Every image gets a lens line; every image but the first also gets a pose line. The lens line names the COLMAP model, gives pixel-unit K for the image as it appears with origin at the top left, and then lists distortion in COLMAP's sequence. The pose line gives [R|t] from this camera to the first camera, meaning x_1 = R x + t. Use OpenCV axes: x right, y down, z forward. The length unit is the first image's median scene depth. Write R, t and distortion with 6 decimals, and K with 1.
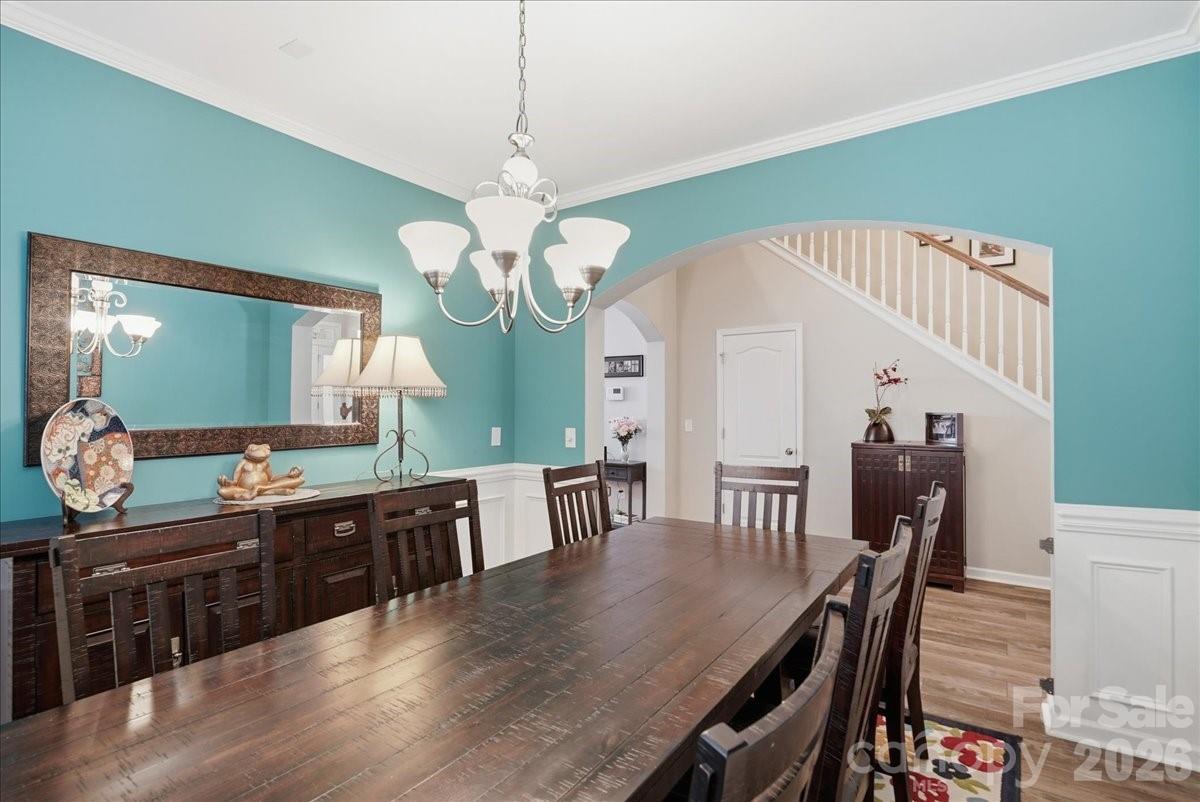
lens RADIAL K [[551.9, 0, 596.6], [0, 551.9, 402.2], [0, 0, 1]] dist [-0.024308, -0.000011]
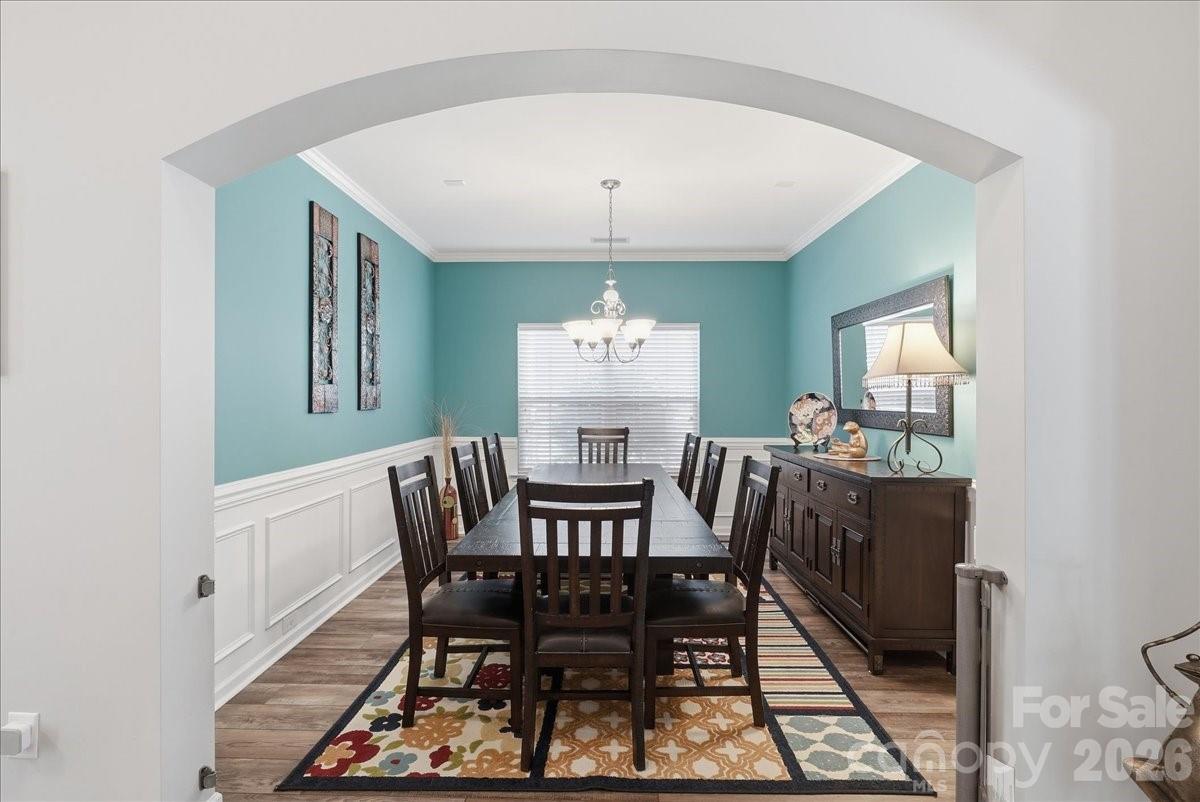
lens RADIAL K [[551.9, 0, 596.6], [0, 551.9, 402.2], [0, 0, 1]] dist [-0.024308, -0.000011]
pose [[-0.822182, 0.002522, -0.569220, 0.960527], [-0.000689, 0.999985, 0.005425, 0.020563], [0.569225, 0.004852, -0.822168, 2.211295]]
